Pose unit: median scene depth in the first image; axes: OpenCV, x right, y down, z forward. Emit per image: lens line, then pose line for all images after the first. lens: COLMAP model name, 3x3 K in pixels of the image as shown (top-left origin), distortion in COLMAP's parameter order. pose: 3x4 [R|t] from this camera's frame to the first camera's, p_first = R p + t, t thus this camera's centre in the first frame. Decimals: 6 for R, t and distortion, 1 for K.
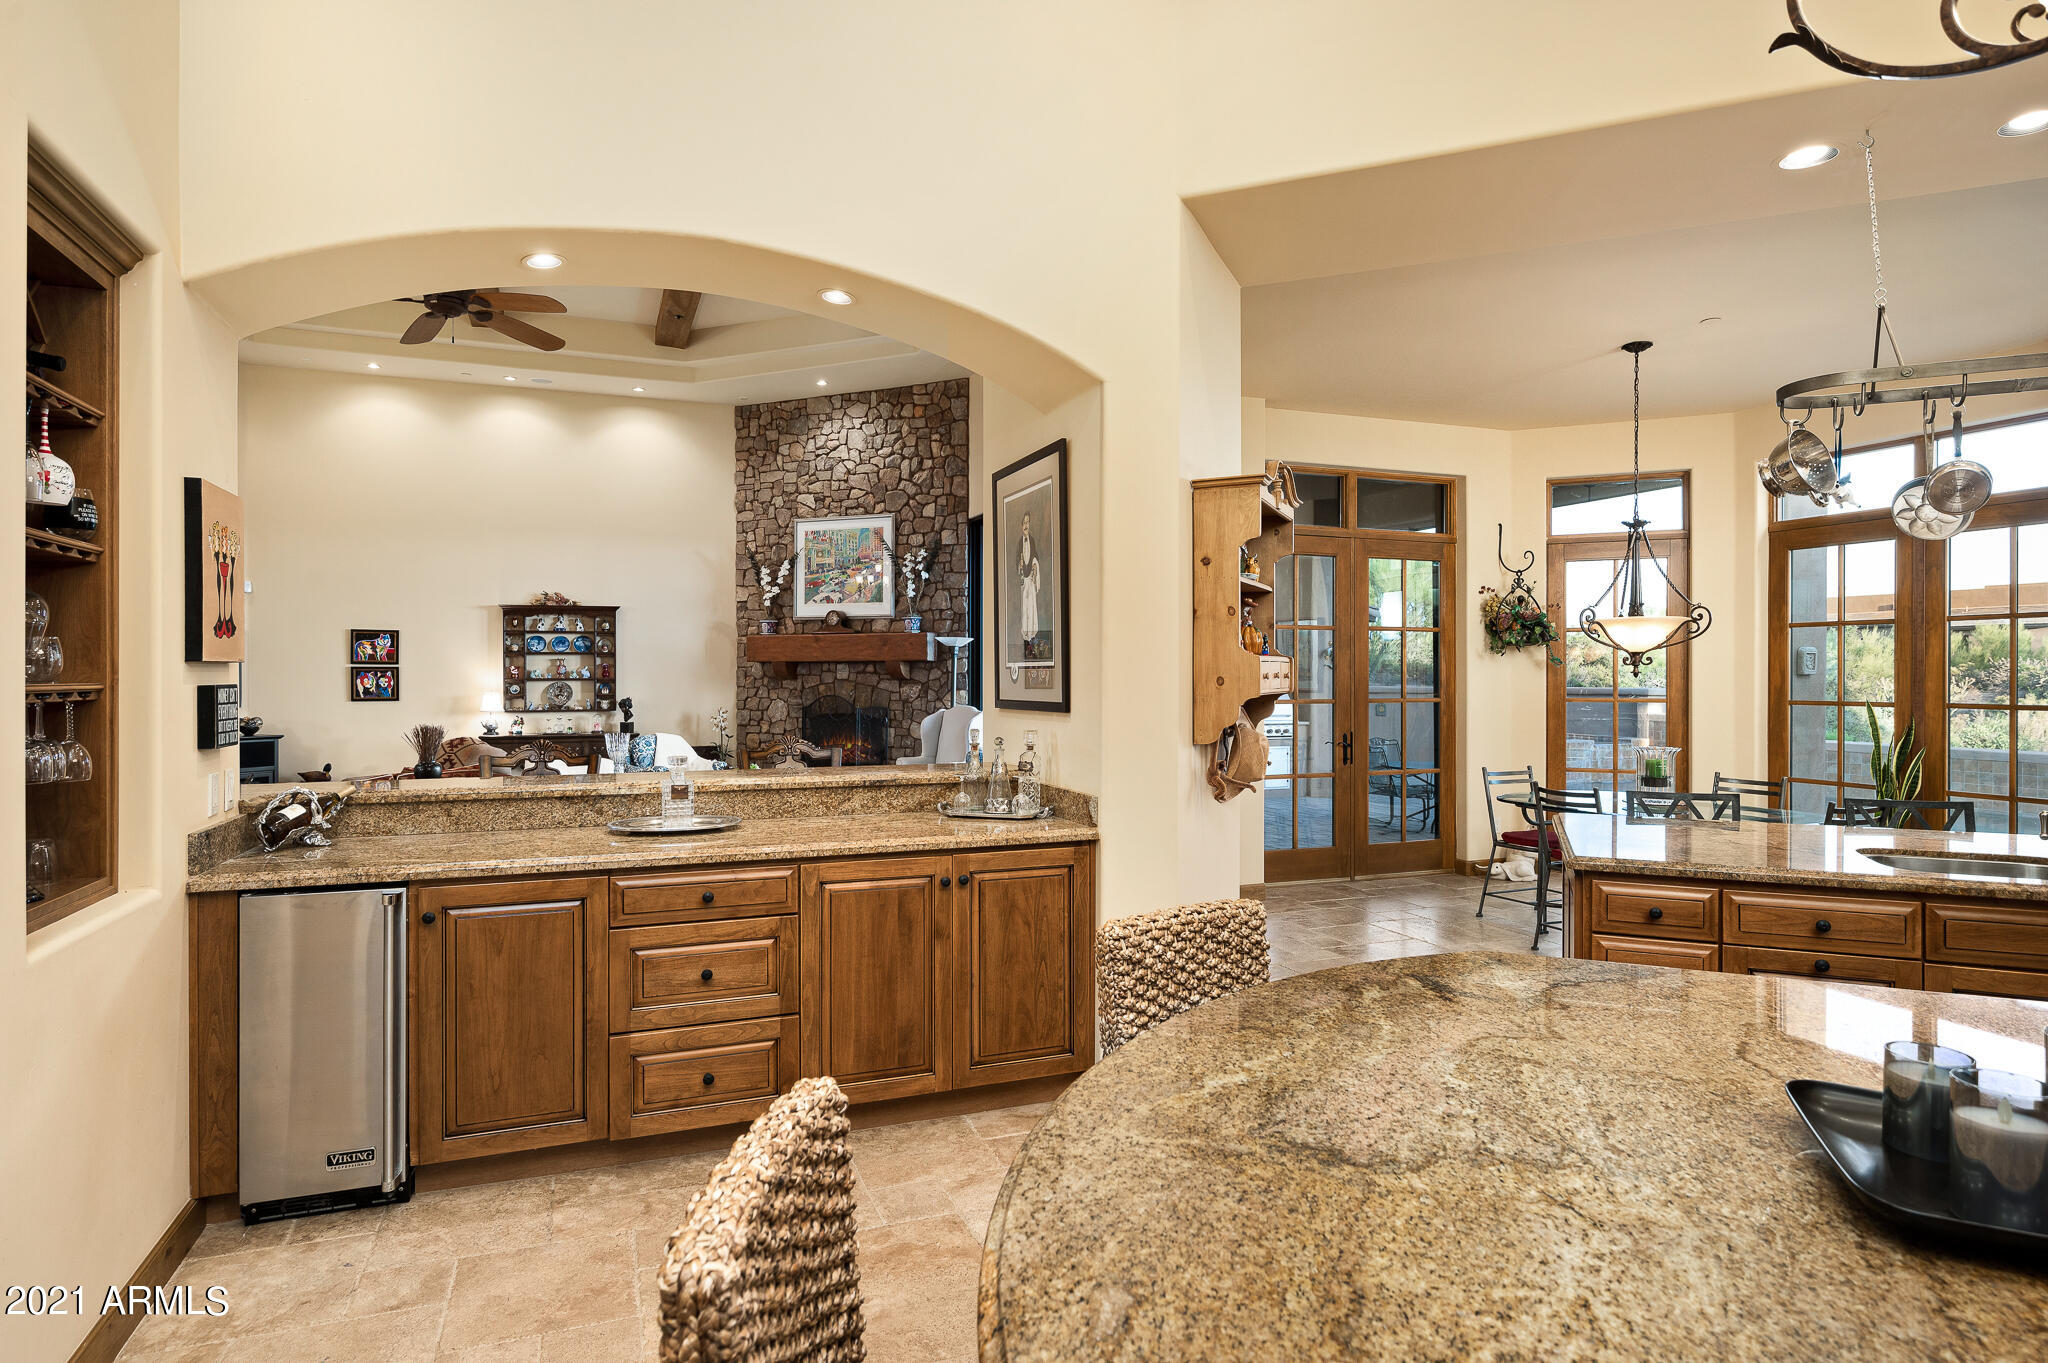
lens RADIAL K [[1114.2, 0, 1017.9], [0, 1114.2, 680.4], [0, 0, 1]] dist [0.003196, 0.000451]
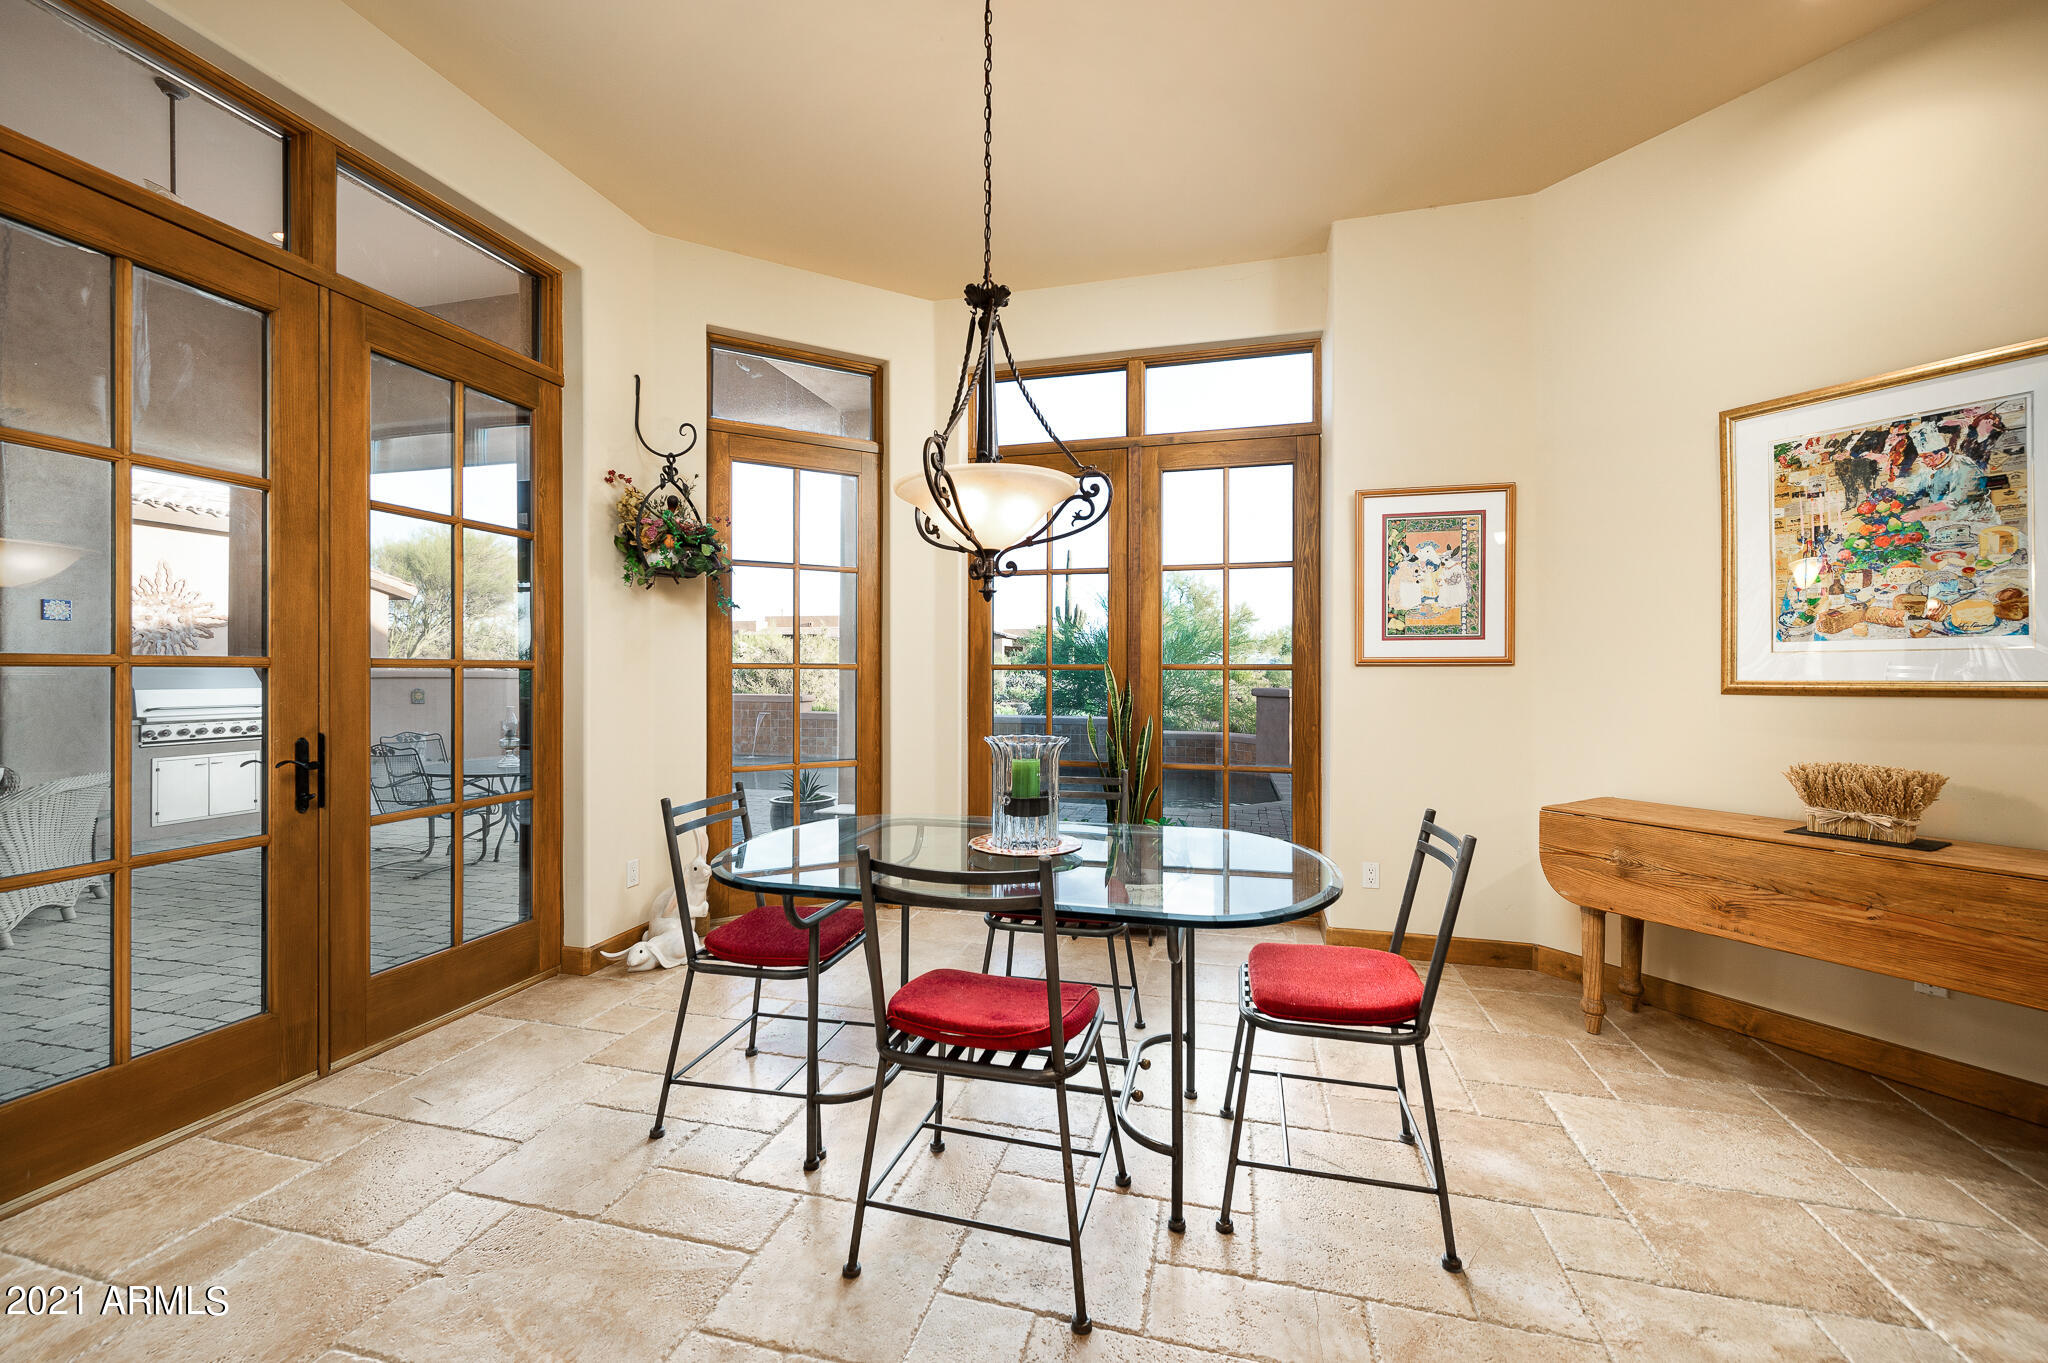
lens RADIAL K [[818.7, 0, 1009.7], [0, 818.7, 674.7], [0, 0, 1]] dist [0.003235, -0.000031]
pose [[0.592658, -0.000036, 0.805454, 0.196440], [0.000819, 1.000000, -0.000558, 0.023275], [-0.805454, 0.000990, 0.592658, 0.581871]]
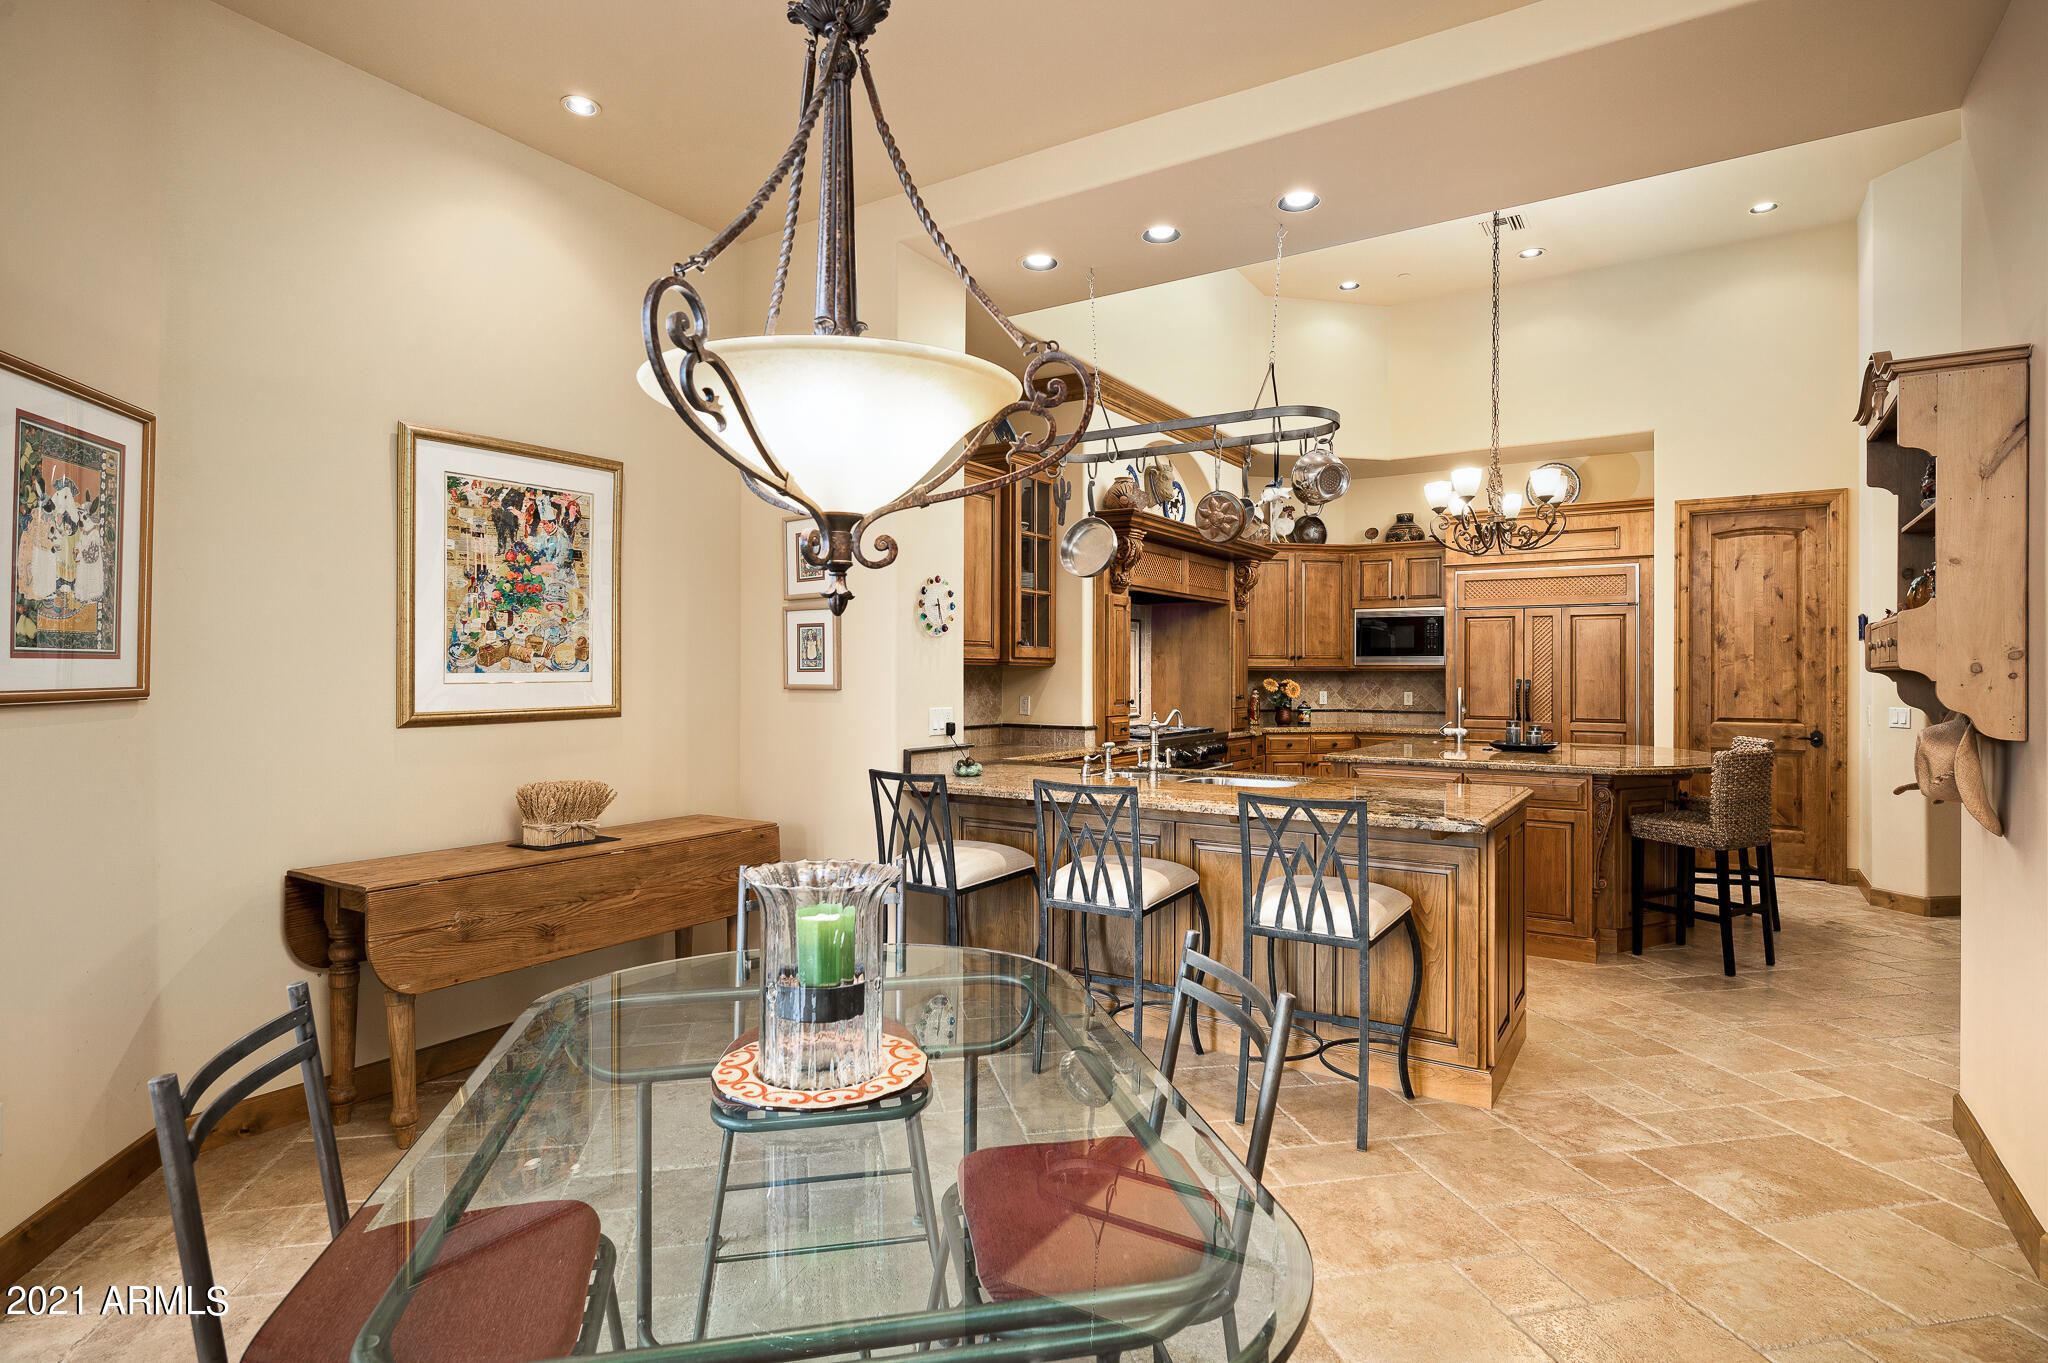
lens RADIAL K [[1077.0, 0, 1017.1], [0, 1077.0, 671.2], [0, 0, 1]] dist [0.000652, 0.000354]
pose [[-0.986571, 0.001956, 0.163324, 0.355161], [0.002288, 0.999996, 0.001842, 0.008599], [-0.163319, 0.002191, -0.986571, 0.932938]]
